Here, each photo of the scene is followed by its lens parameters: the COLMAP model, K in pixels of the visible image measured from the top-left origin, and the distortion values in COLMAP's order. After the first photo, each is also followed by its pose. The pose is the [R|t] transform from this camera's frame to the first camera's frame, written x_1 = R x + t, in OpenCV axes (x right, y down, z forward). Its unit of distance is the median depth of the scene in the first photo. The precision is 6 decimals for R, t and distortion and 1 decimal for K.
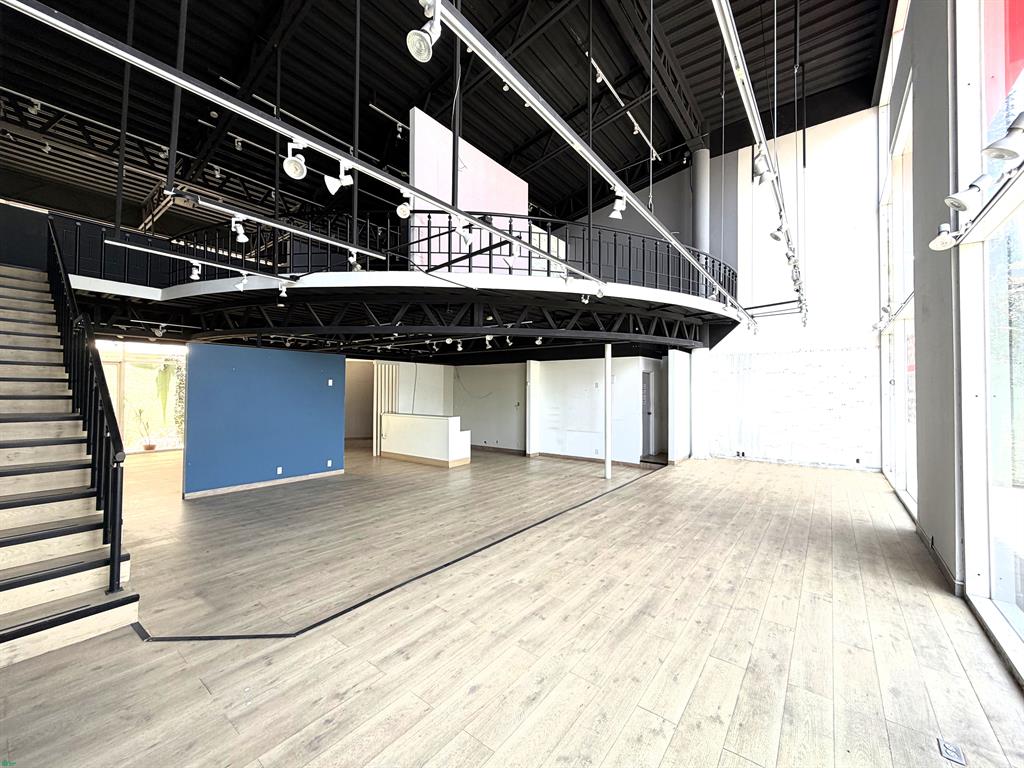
lens RADIAL K [[407.1, 0, 509.4], [0, 407.1, 383.4], [0, 0, 1]] dist [-0.002035, 0.000773]
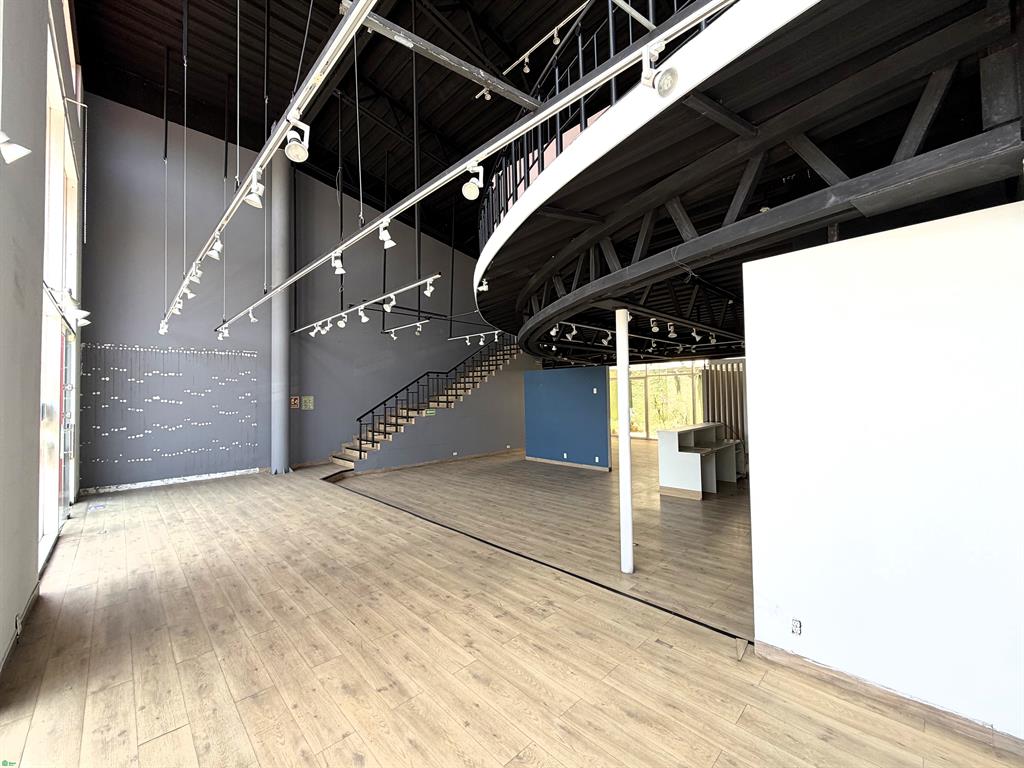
lens RADIAL K [[407.1, 0, 509.4], [0, 407.1, 383.4], [0, 0, 1]] dist [-0.002035, 0.000773]
pose [[-0.136136, -0.031244, -0.990197, 1.140259], [0.032524, 0.998823, -0.035987, 0.016118], [0.990156, -0.037104, -0.134959, 1.364931]]
